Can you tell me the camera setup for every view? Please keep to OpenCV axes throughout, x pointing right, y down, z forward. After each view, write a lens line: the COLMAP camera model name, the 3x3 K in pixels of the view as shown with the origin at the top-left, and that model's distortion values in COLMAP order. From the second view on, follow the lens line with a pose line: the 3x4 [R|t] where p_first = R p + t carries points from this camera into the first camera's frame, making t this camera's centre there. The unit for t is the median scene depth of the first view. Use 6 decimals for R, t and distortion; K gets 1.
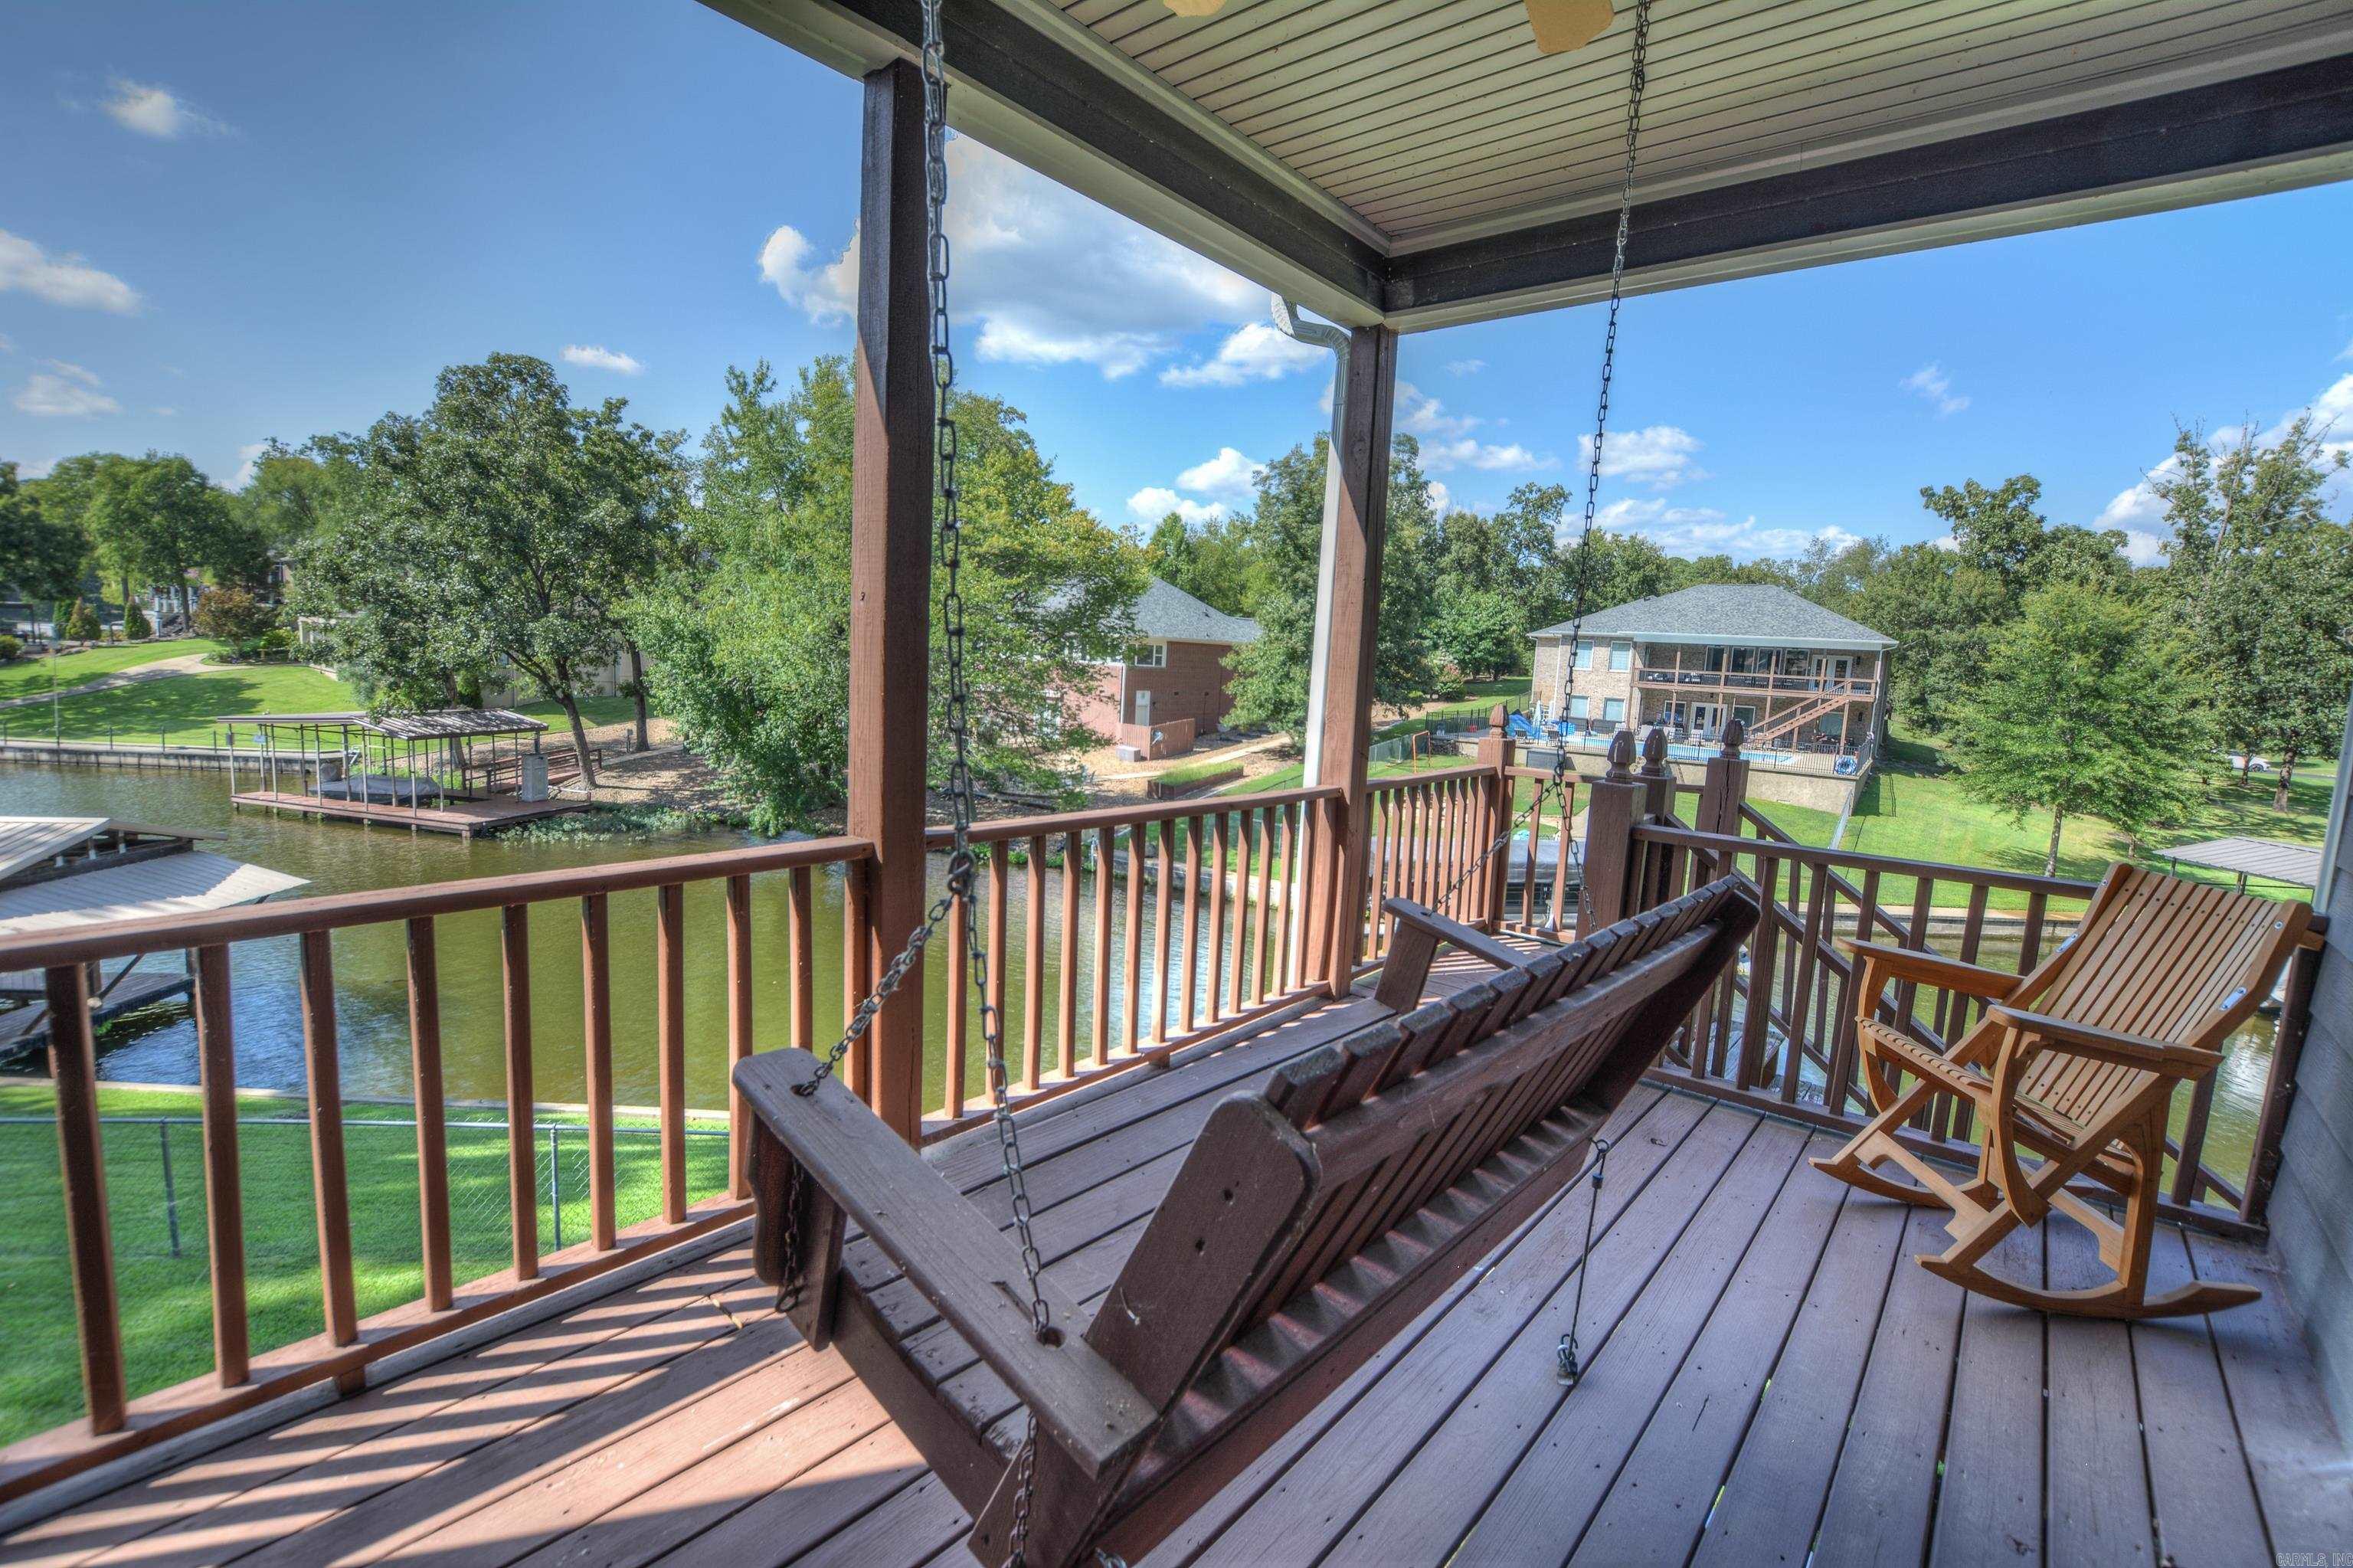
lens RADIAL K [[1030.9, 0, 1166.5], [0, 1030.9, 788.8], [0, 0, 1]] dist [-0.035058, 0.004898]
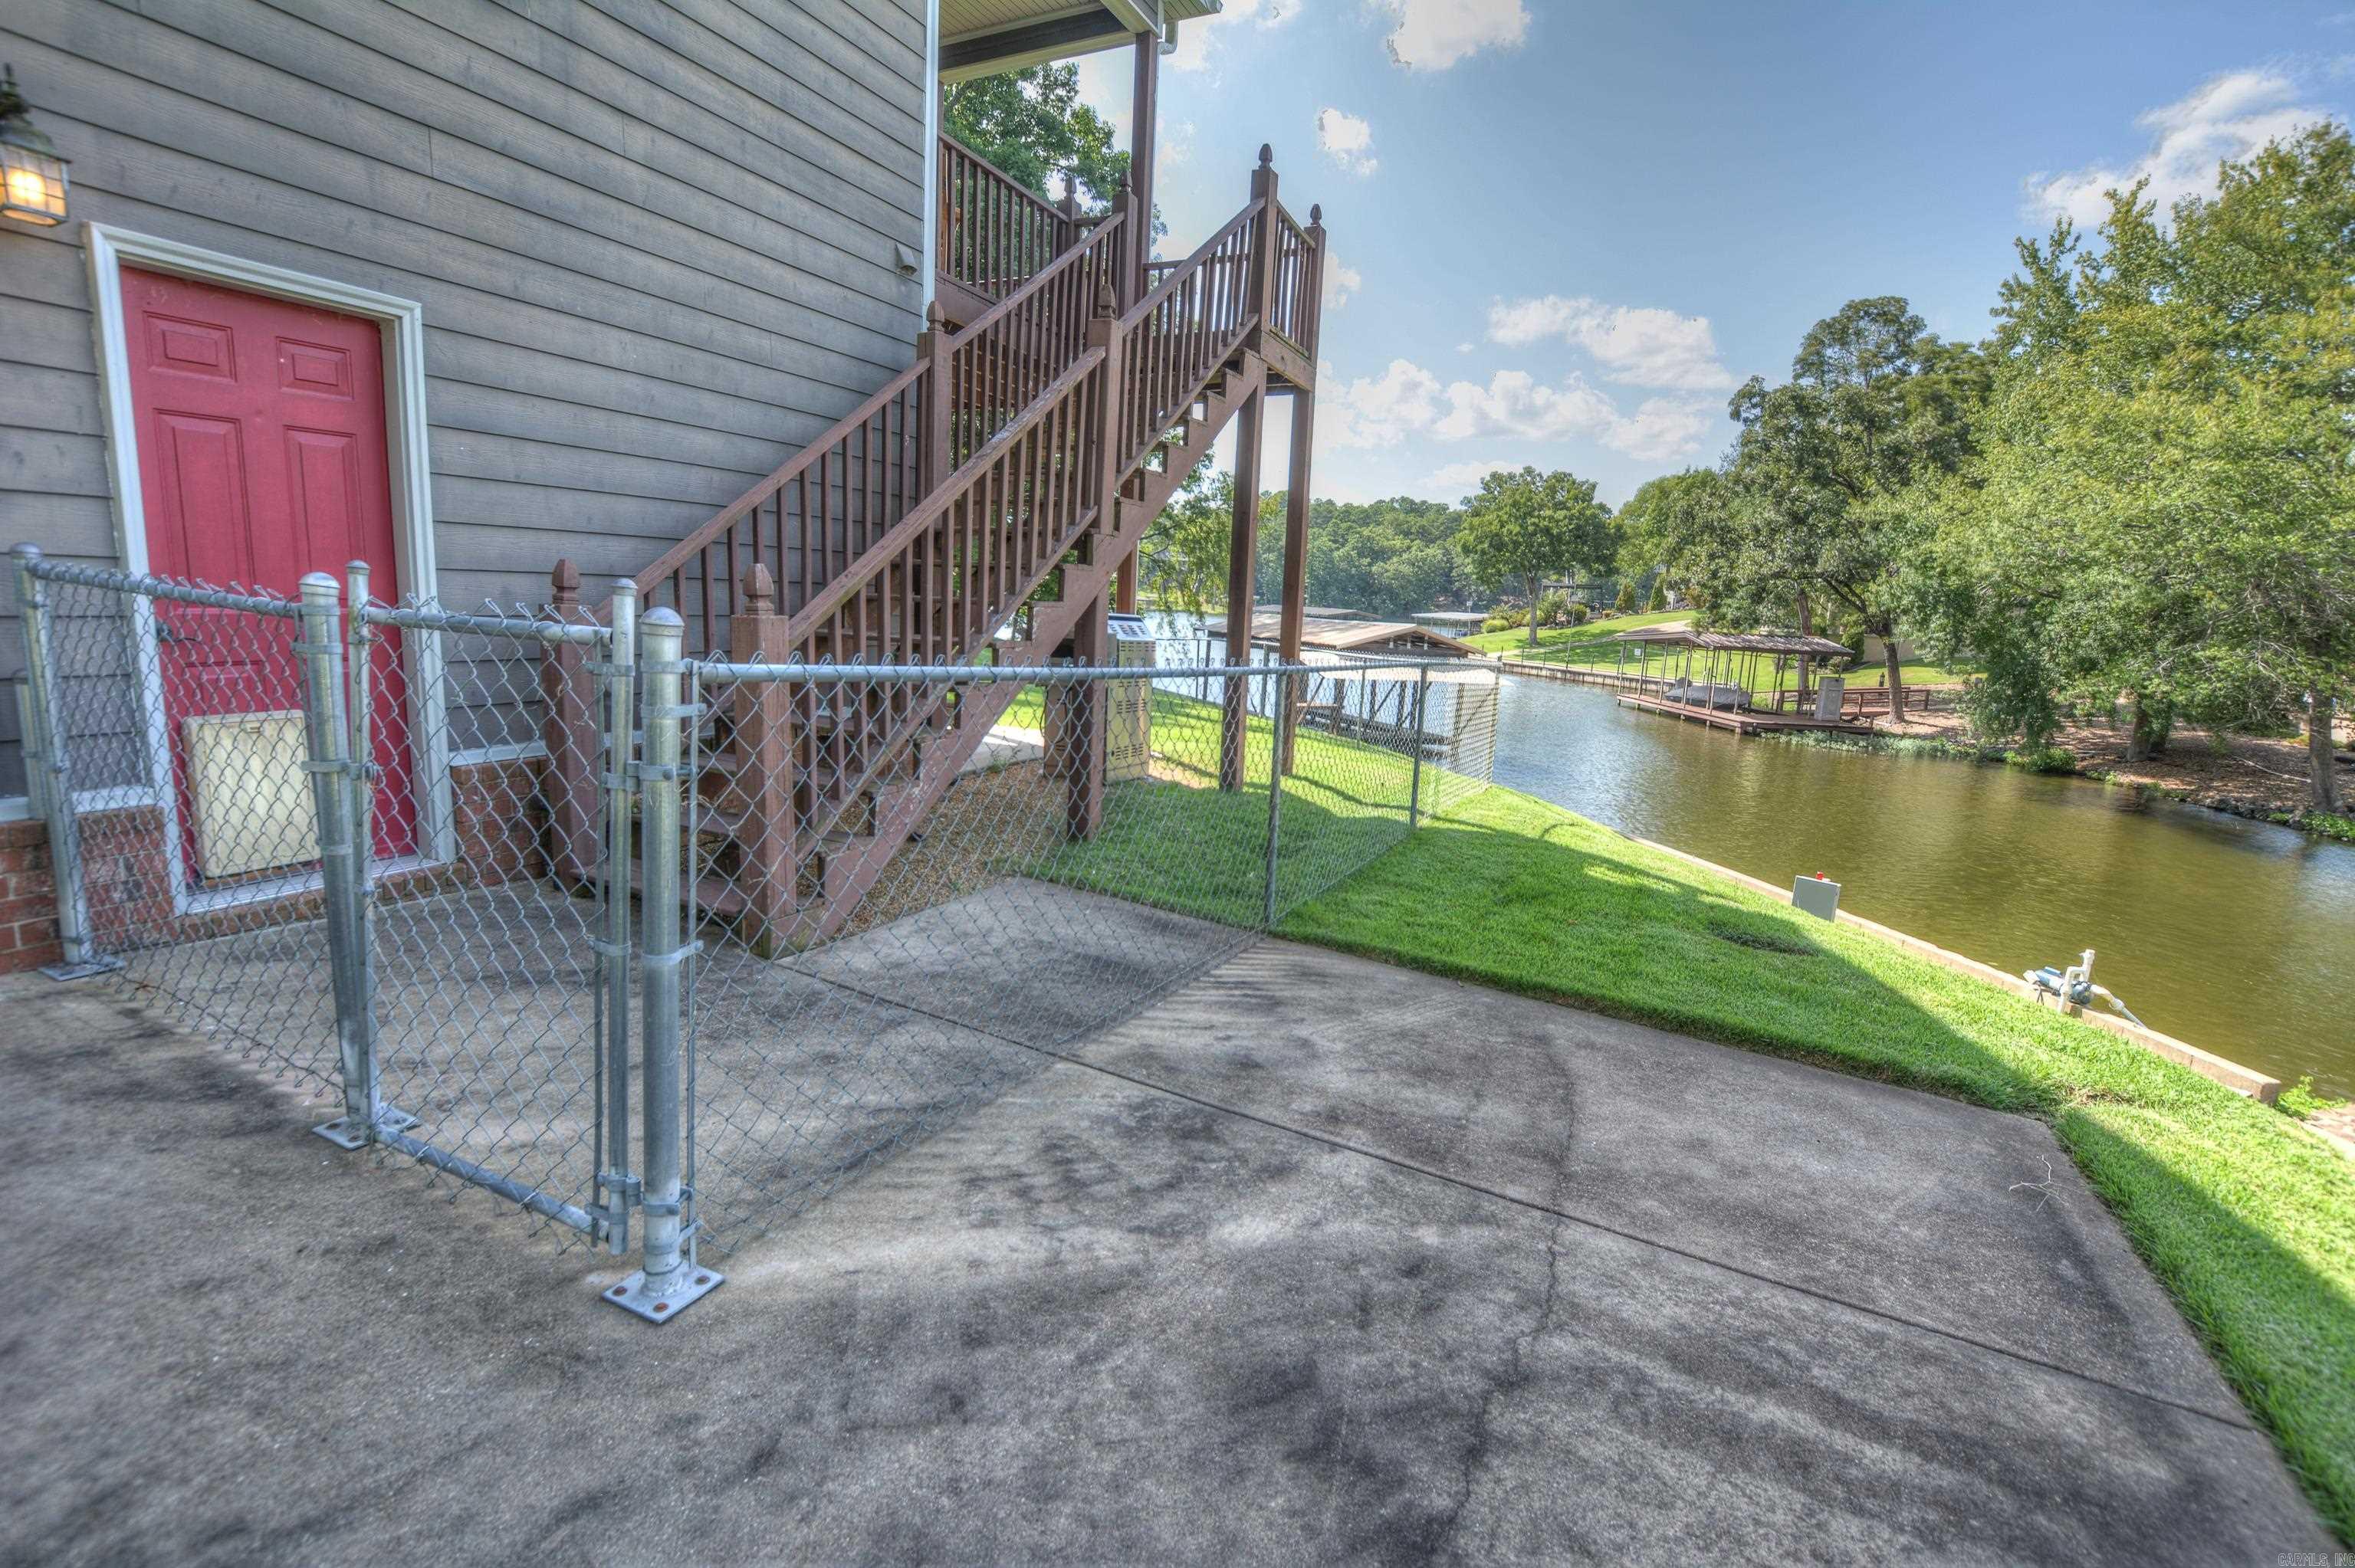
lens RADIAL K [[1038.7, 0, 1177.6], [0, 1038.7, 757.1], [0, 0, 1]] dist [-0.042221, 0.008395]
pose [[0.262335, 0.108764, -0.958828, 0.197170], [-0.157819, 0.985085, 0.068563, 0.071298], [0.951984, 0.133335, 0.275587, 0.061749]]
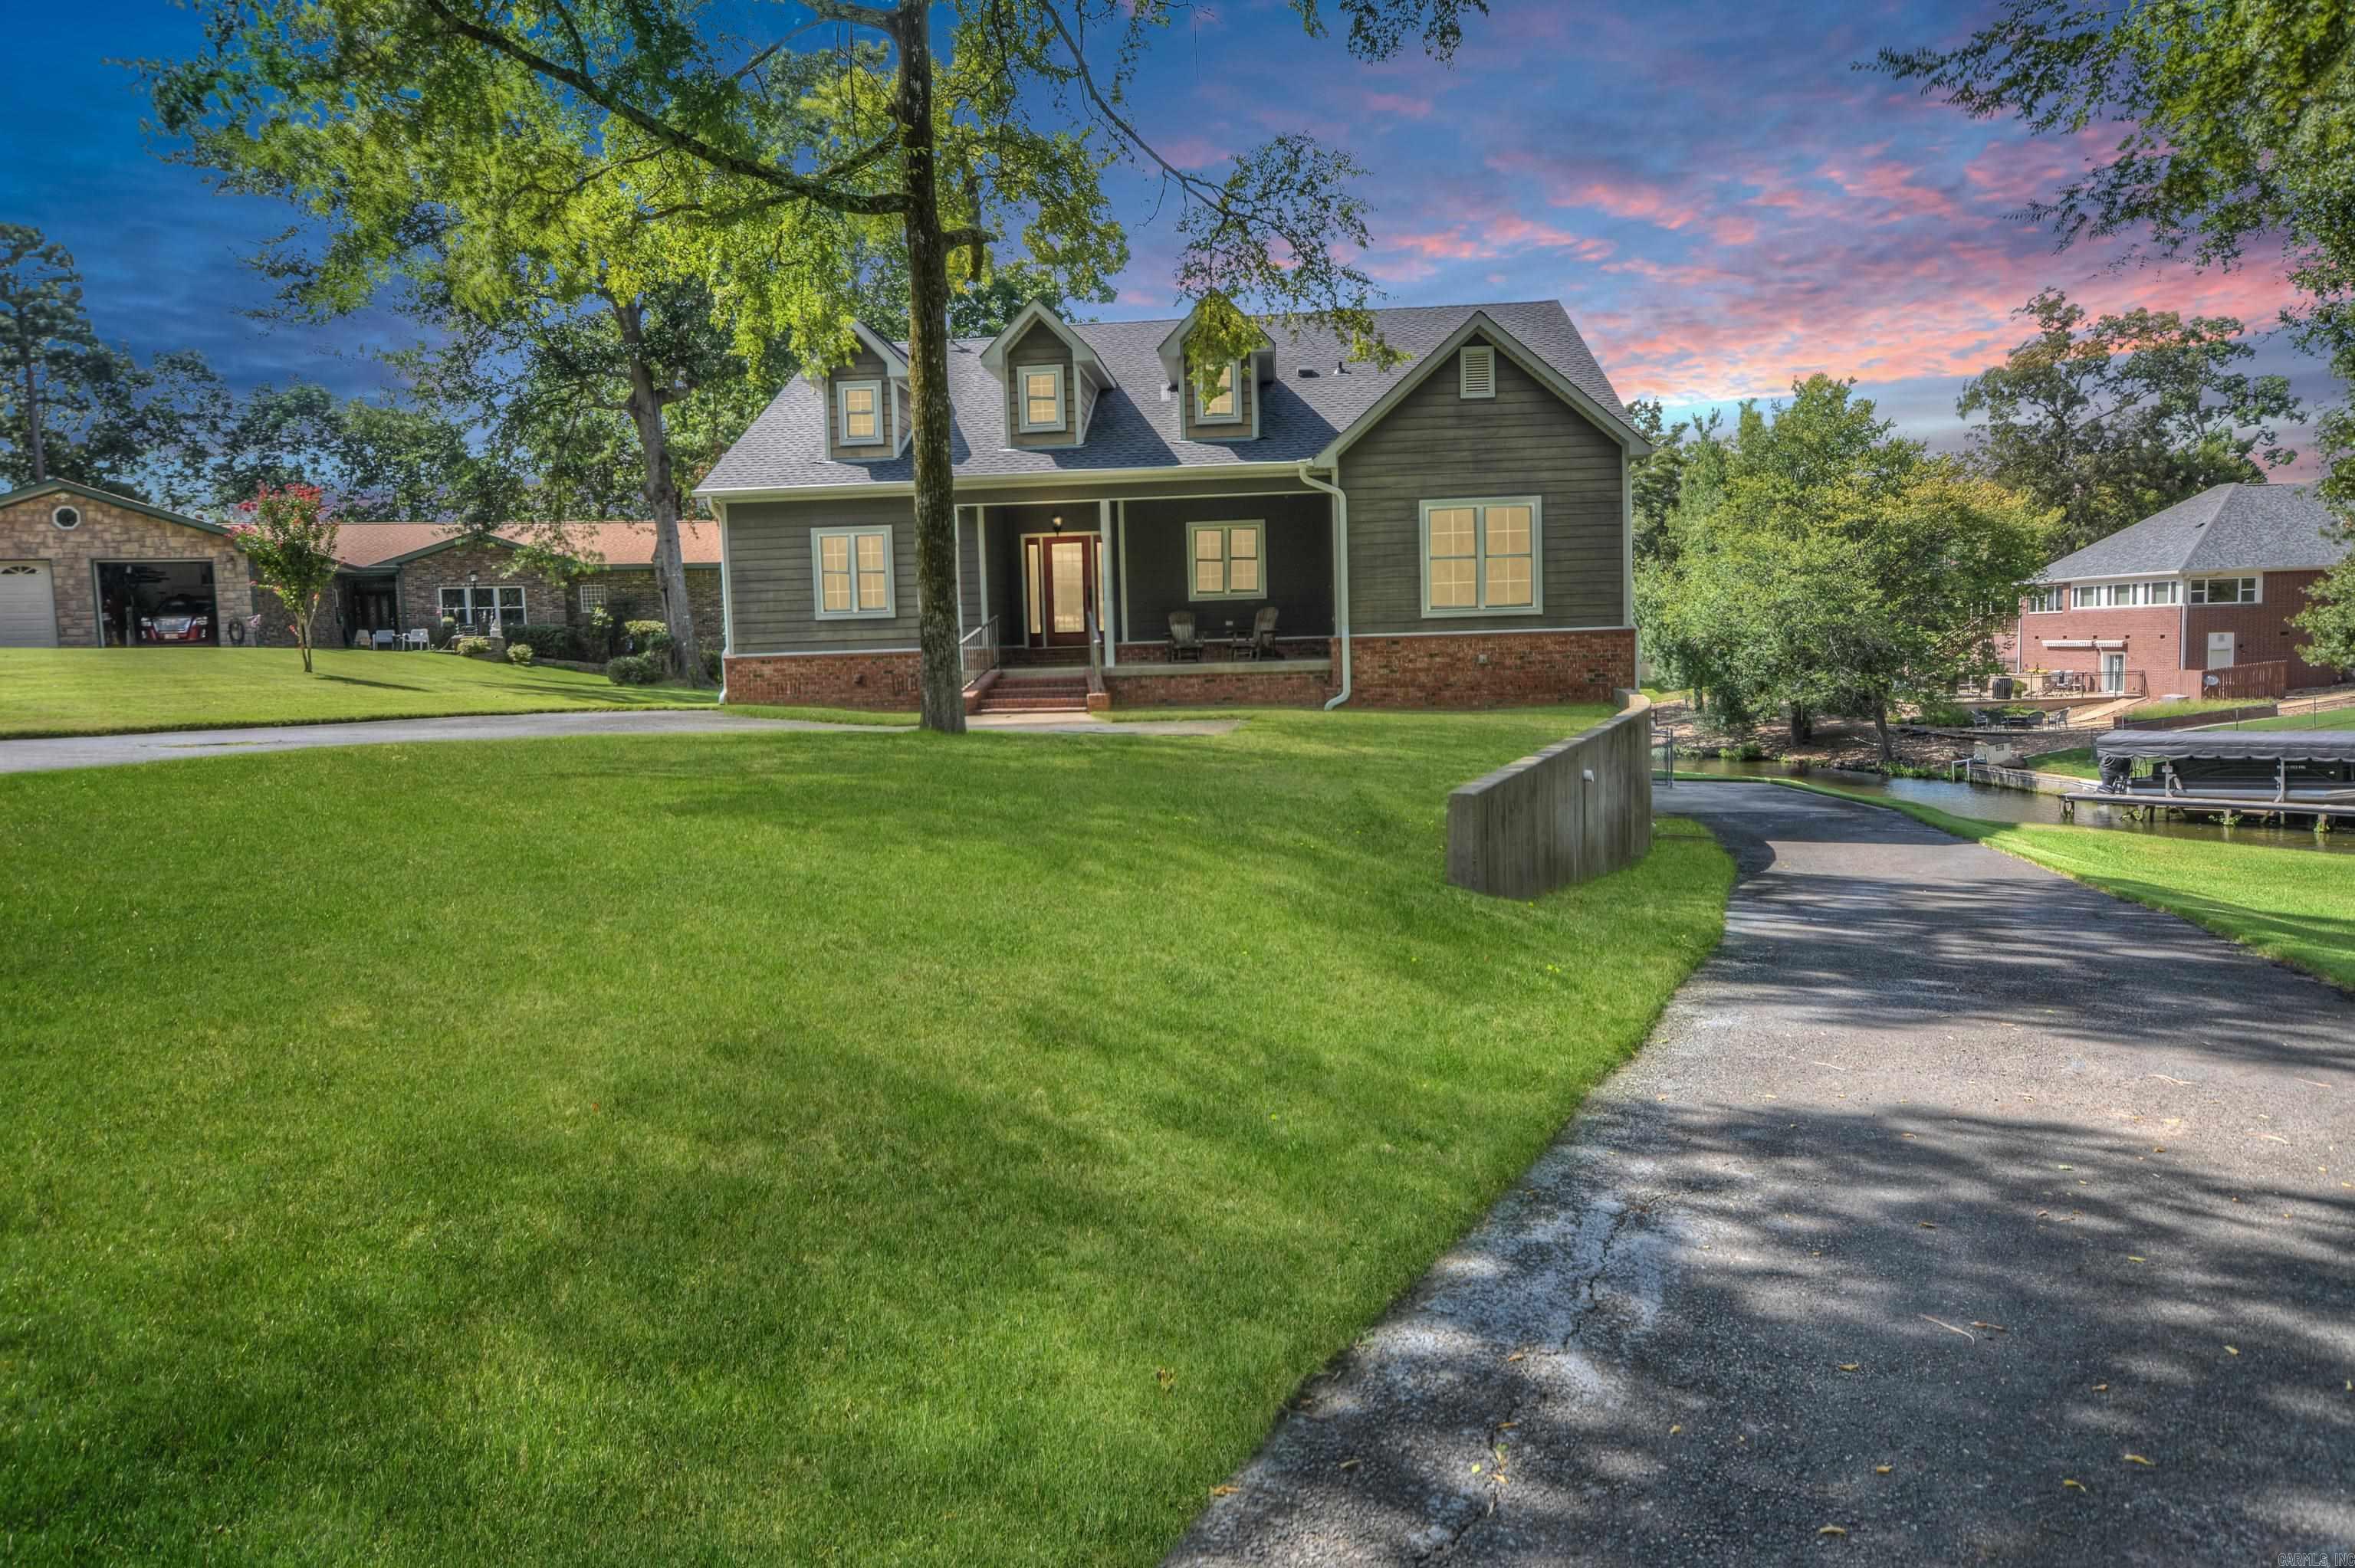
lens RADIAL K [[1458.7, 0, 1167.6], [0, 1458.7, 764.8], [0, 0, 1]] dist [-0.009111, 0.001696]
pose [[0.571506, -0.000761, -0.820597, 0.558998], [-0.049006, 0.998183, -0.035056, 0.120871], [0.819133, 0.060249, 0.570430, -0.490280]]
